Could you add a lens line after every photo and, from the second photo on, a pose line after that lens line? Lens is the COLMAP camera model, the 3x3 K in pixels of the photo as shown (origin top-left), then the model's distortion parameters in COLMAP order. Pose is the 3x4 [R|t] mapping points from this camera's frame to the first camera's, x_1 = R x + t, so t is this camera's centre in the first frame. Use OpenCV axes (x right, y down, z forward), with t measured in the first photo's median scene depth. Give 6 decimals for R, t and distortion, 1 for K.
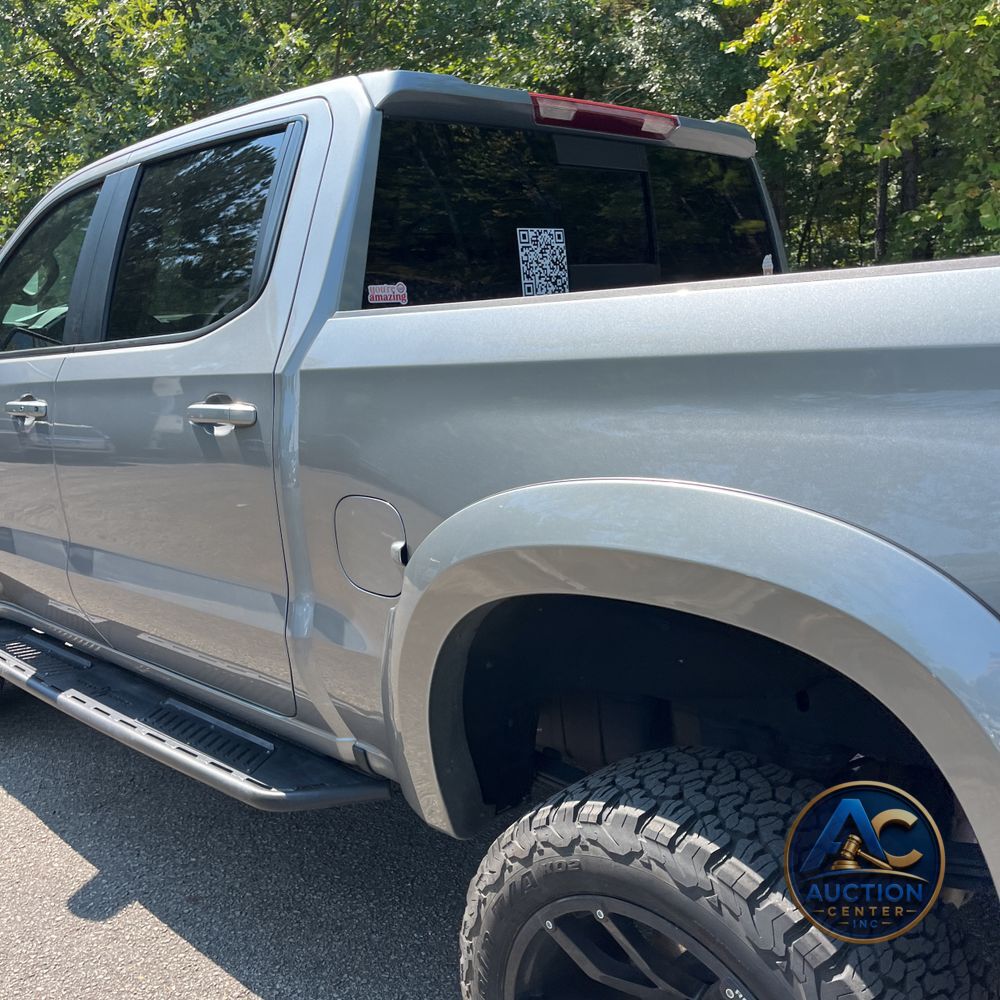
lens RADIAL K [[1002.2, 0, 500.1], [0, 1002.2, 490.7], [0, 0, 1]] dist [0.014885, 0.016396]
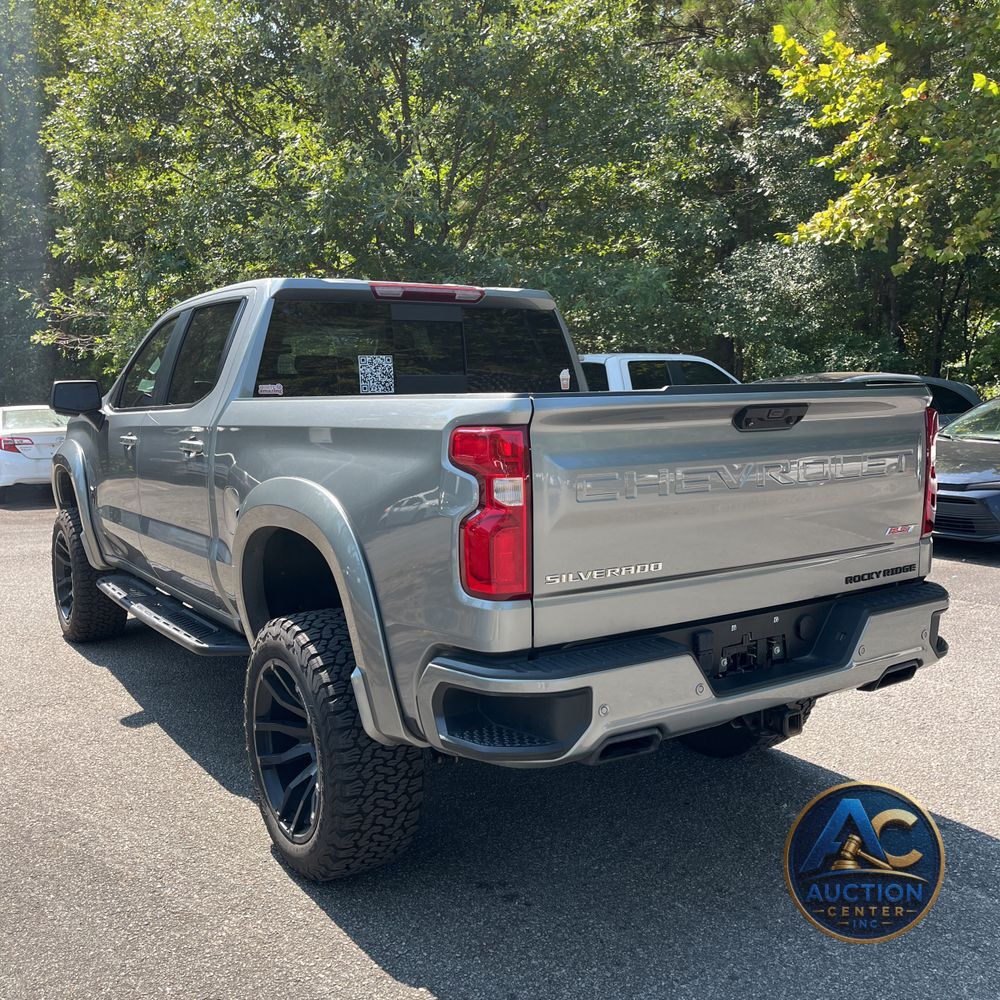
lens RADIAL K [[931.7, 0, 500.0], [0, 931.7, 500.0], [0, 0, 1]] dist [0.052932, -0.028758]
pose [[0.983048, 0.060364, -0.173128, 0.402049], [-0.068377, 0.996829, -0.040691, 0.038715], [0.170123, 0.051839, 0.984058, -0.437150]]
